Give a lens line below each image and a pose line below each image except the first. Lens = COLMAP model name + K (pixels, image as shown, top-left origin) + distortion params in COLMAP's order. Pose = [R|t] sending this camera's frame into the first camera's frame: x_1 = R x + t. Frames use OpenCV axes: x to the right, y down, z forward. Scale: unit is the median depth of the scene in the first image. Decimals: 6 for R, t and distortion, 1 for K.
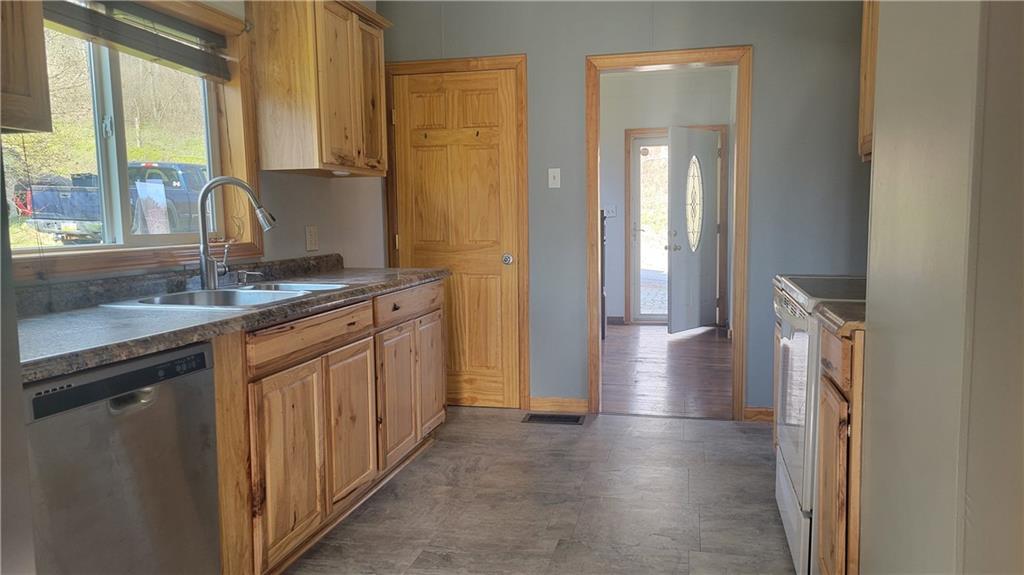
lens RADIAL K [[761.3, 0, 512.0], [0, 761.3, 287.5], [0, 0, 1]] dist [0.028195, 0.000280]
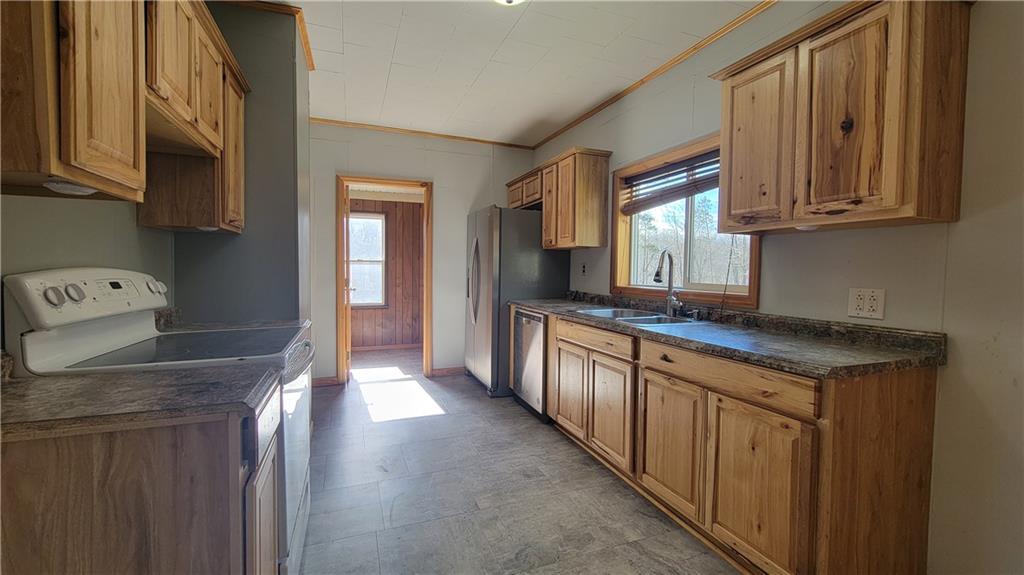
lens RADIAL K [[415.4, 0, 509.6], [0, 415.4, 284.4], [0, 0, 1]] dist [-0.001678, 0.000153]
pose [[-0.822826, 0.022015, -0.567867, 0.423915], [-0.058643, 0.990626, 0.123378, -0.160396], [0.565260, 0.134820, -0.813821, 1.554203]]
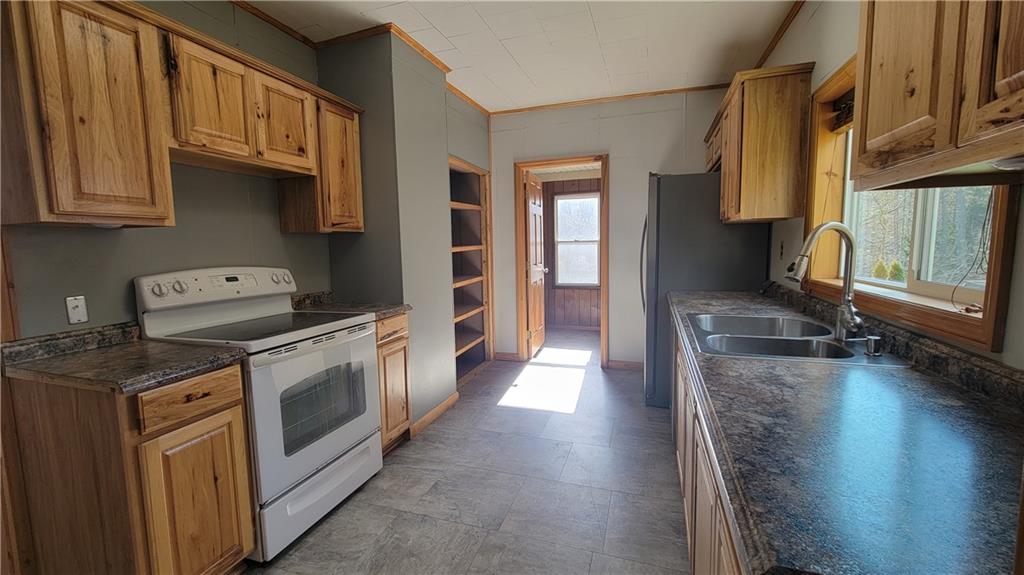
lens RADIAL K [[415.4, 0, 509.6], [0, 415.4, 284.4], [0, 0, 1]] dist [-0.001678, 0.000153]
pose [[-0.995657, 0.020795, 0.090749, -0.024184], [0.038020, 0.980573, 0.192432, -0.182129], [-0.084984, 0.195047, -0.977105, 1.547094]]
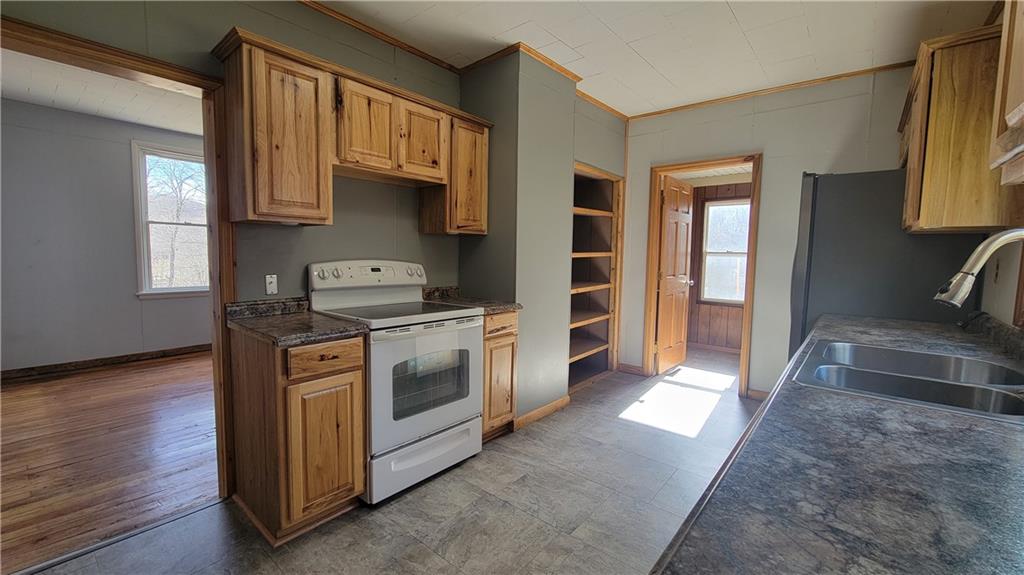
lens RADIAL K [[415.4, 0, 509.6], [0, 415.4, 284.4], [0, 0, 1]] dist [-0.001678, 0.000153]
pose [[-0.896355, -0.039904, 0.441538, -0.126623], [0.034948, 0.986482, 0.160102, -0.171401], [-0.441958, 0.158939, -0.882843, 1.540137]]
